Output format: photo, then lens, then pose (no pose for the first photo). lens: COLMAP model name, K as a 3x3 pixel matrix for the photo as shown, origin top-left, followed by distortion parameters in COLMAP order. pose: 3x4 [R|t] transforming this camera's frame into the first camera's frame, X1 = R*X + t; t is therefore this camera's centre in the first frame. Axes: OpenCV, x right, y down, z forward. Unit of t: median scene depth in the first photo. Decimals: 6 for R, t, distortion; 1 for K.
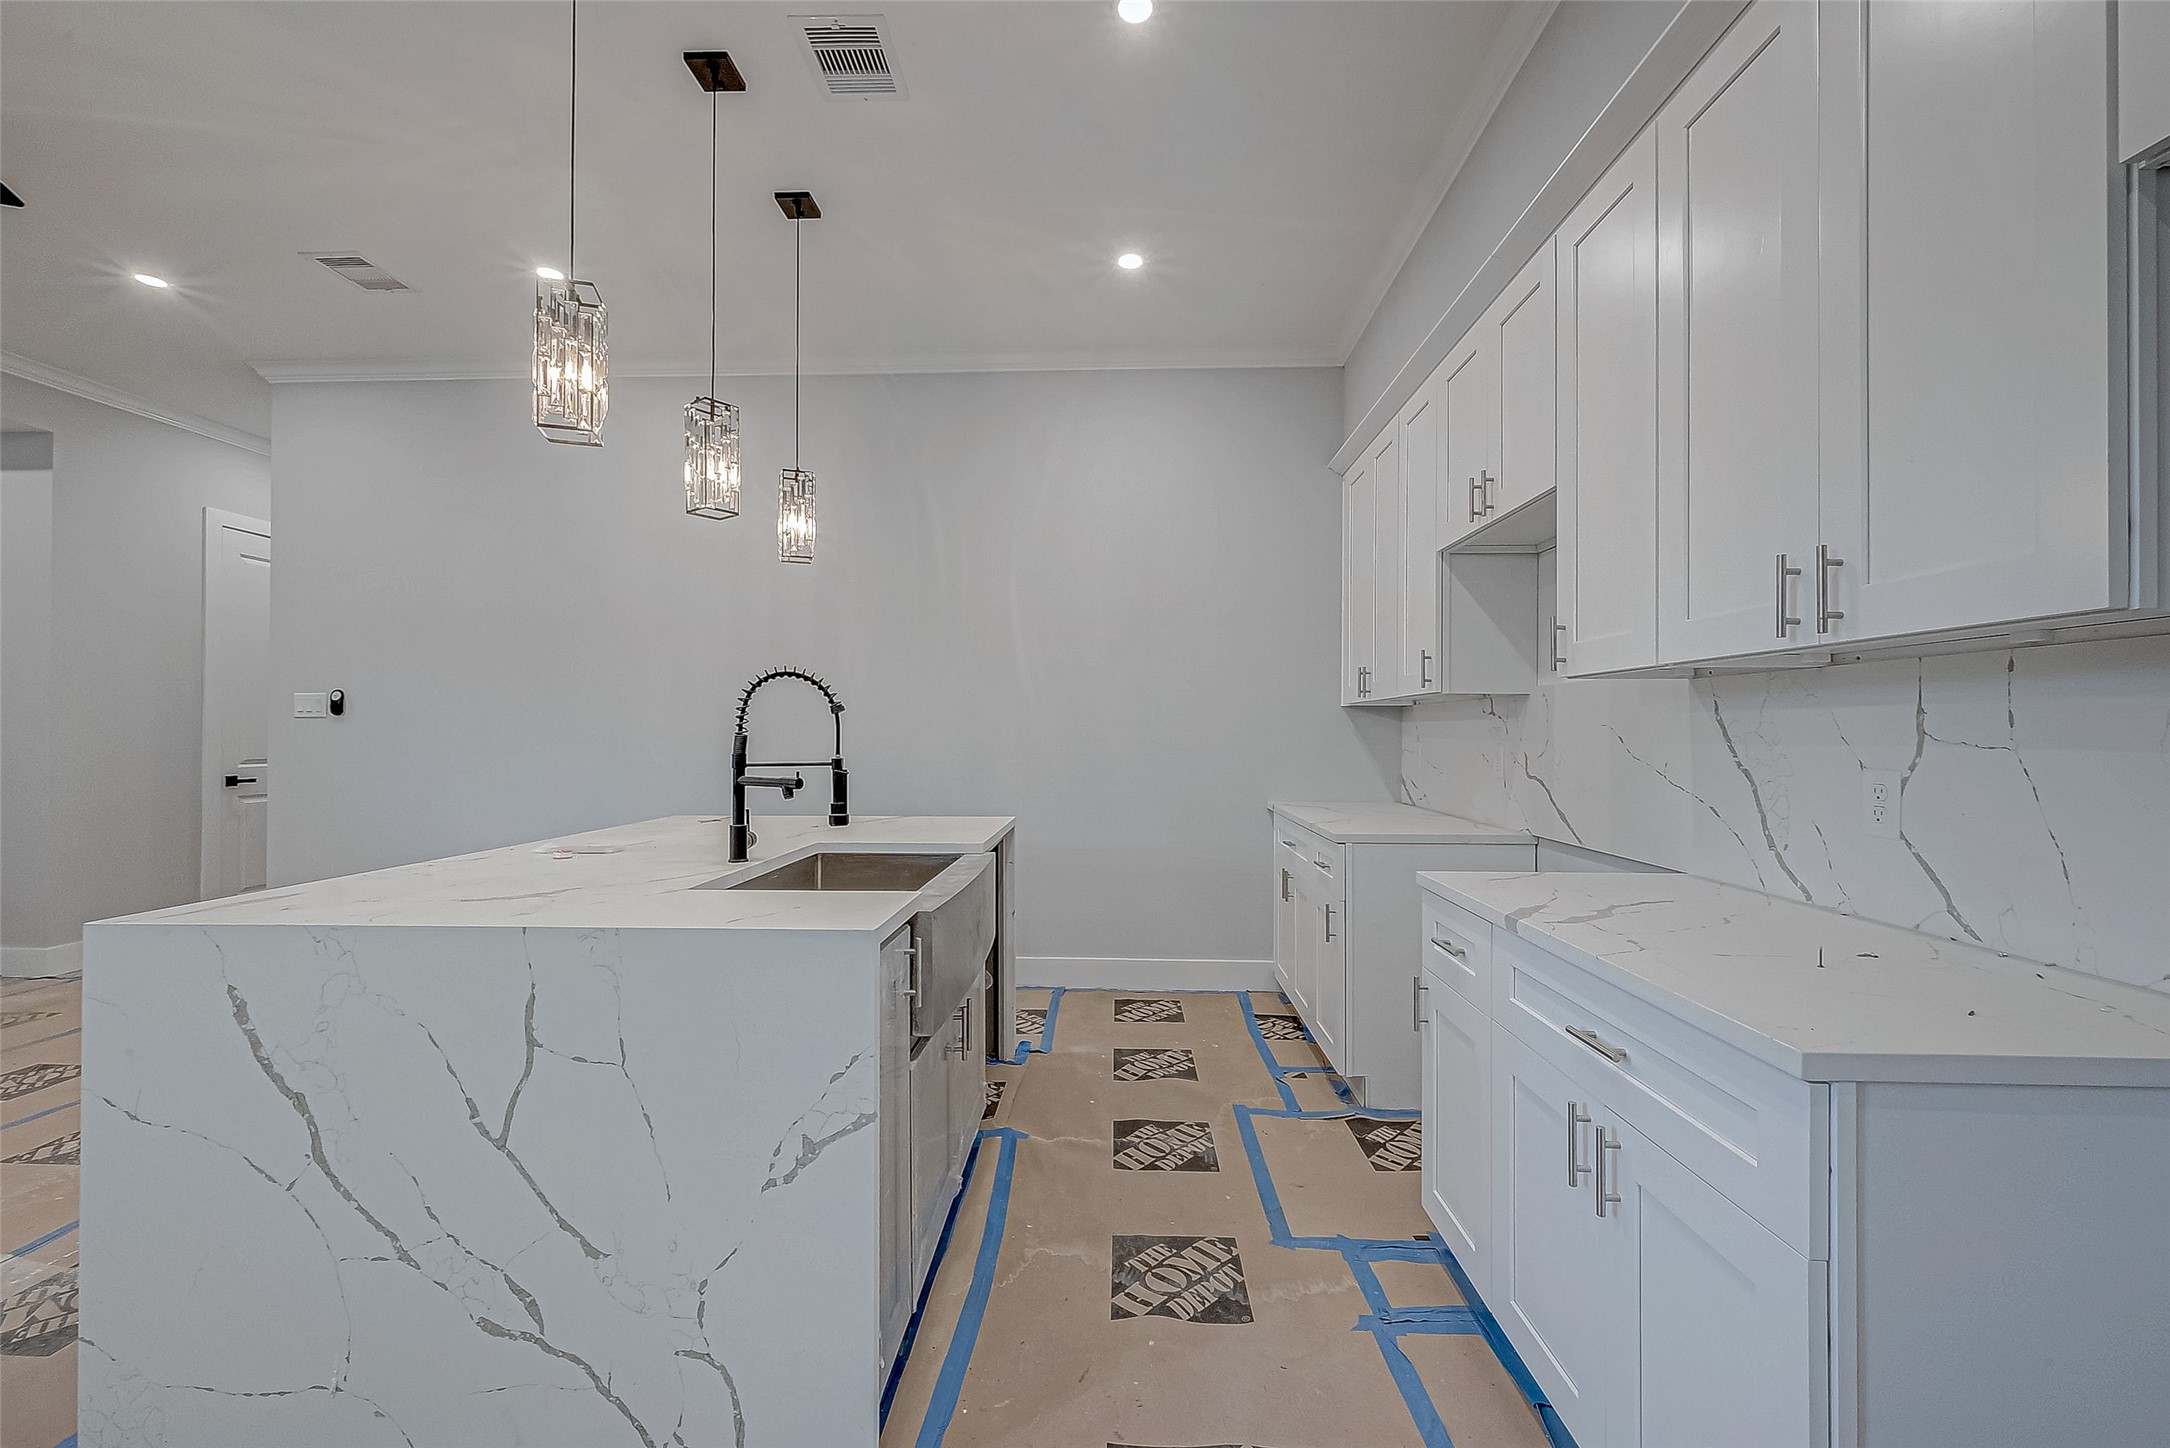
lens RADIAL K [[864.1, 0, 1086.0], [0, 864.1, 728.2], [0, 0, 1]] dist [-0.000525, 0.000164]
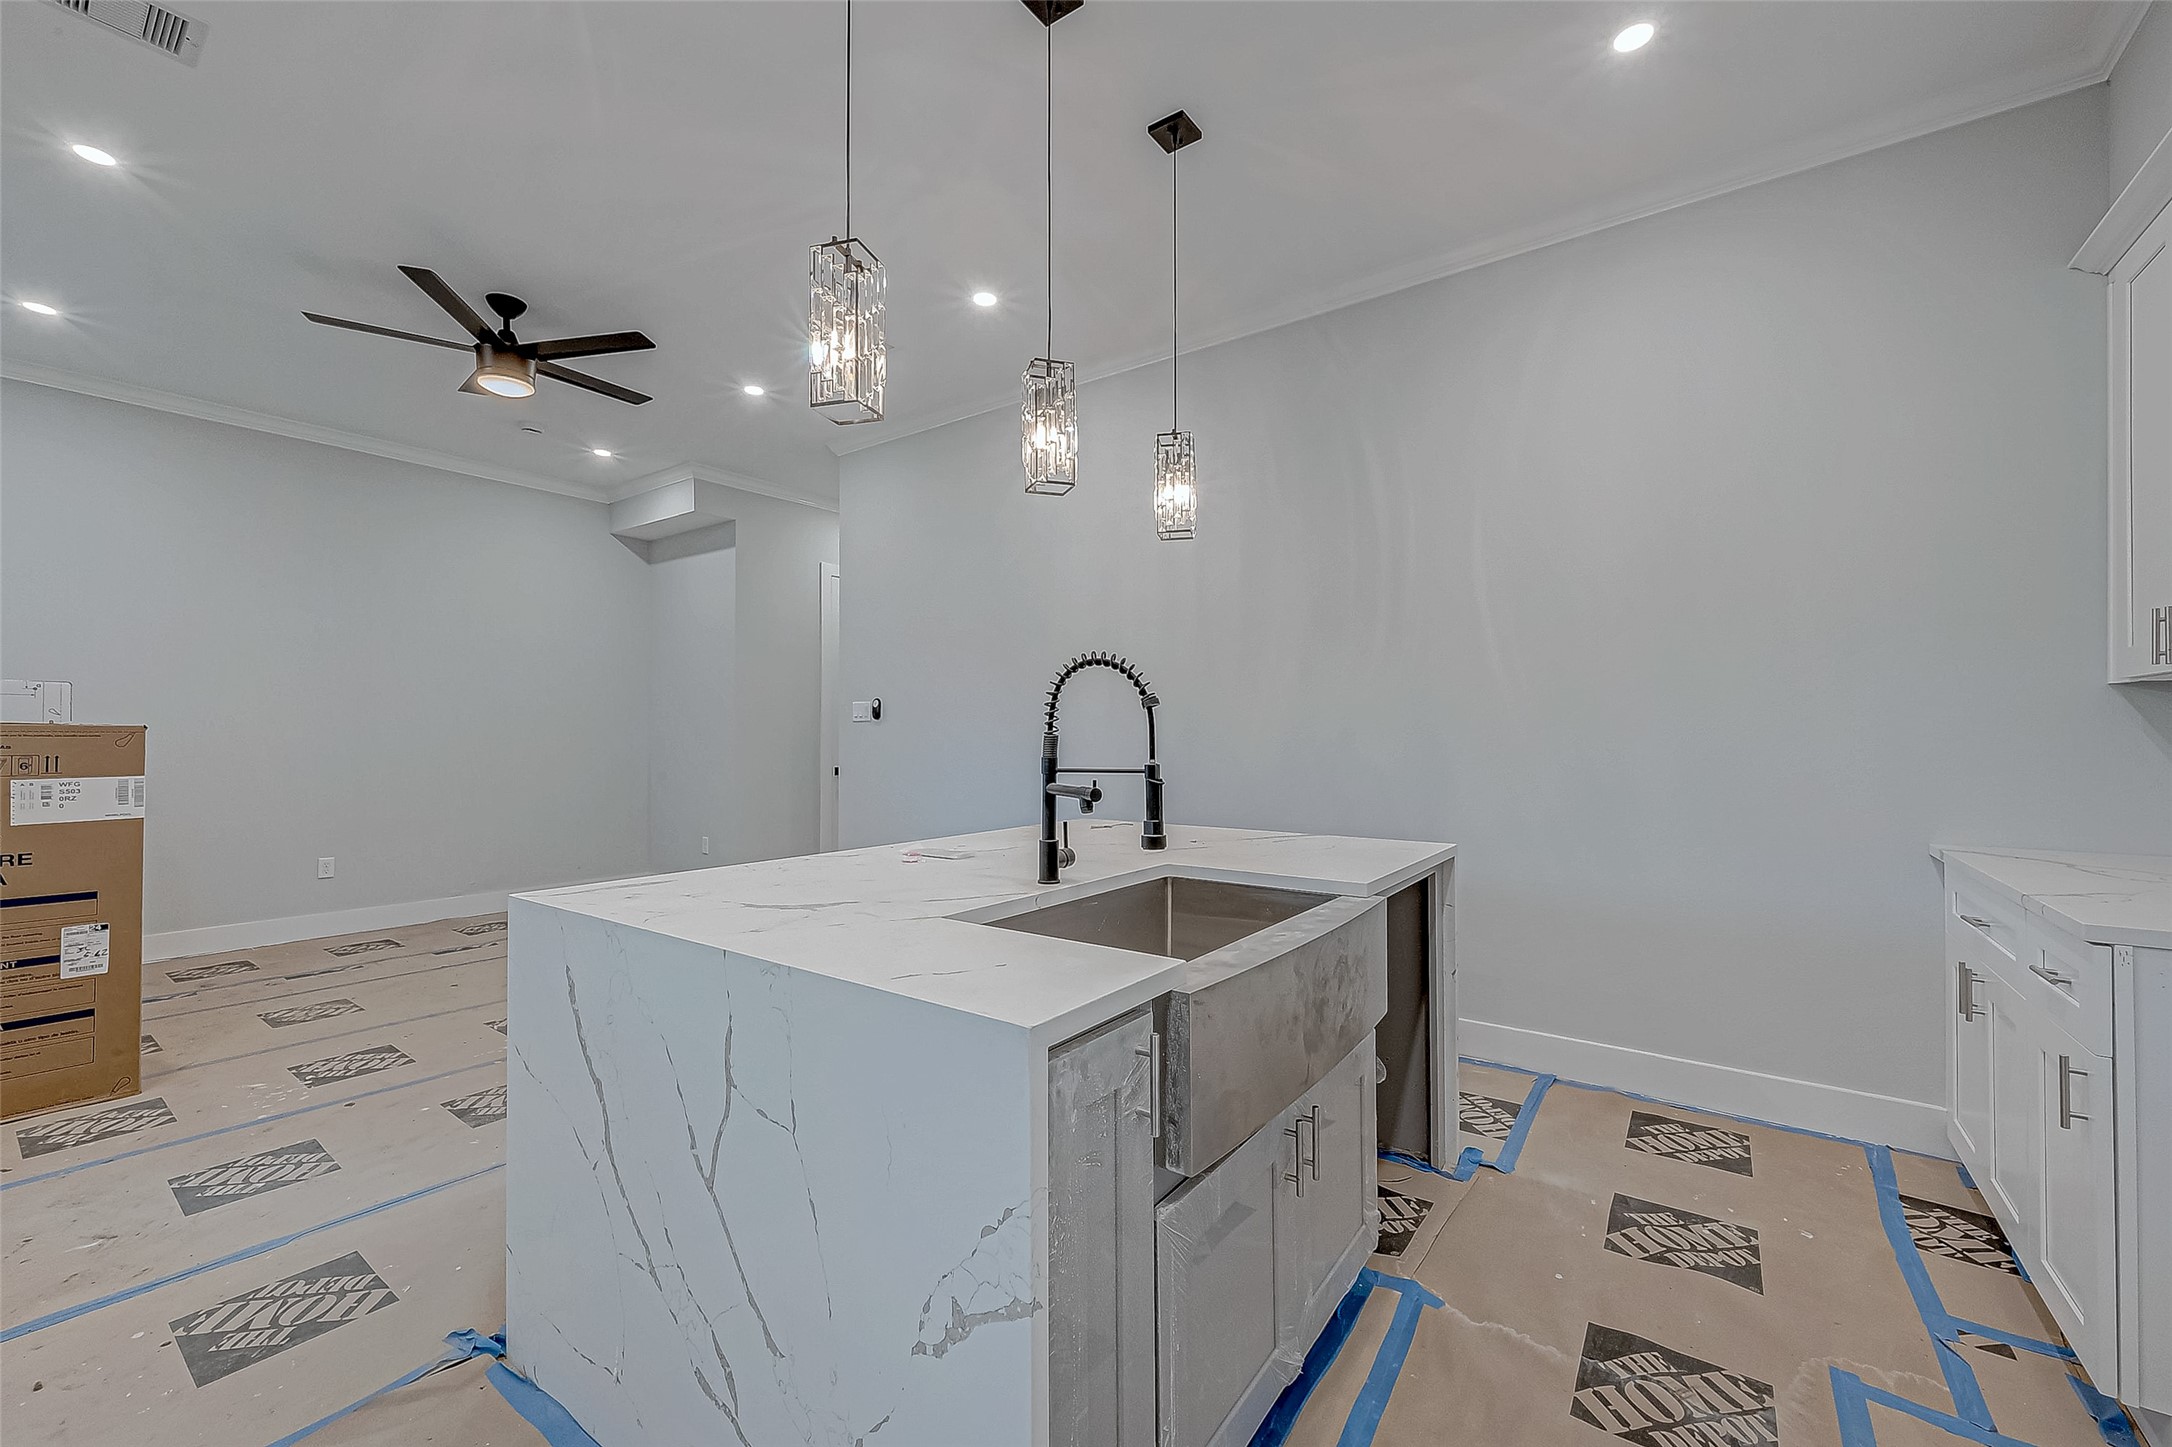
lens RADIAL K [[864.9, 0, 1084.1], [0, 864.9, 725.9], [0, 0, 1]] dist [-0.000525, 0.000164]
pose [[0.829629, -0.007116, -0.558269, 0.106534], [0.005558, 0.999974, -0.004488, 0.002691], [0.558287, 0.000620, 0.829648, 0.306912]]
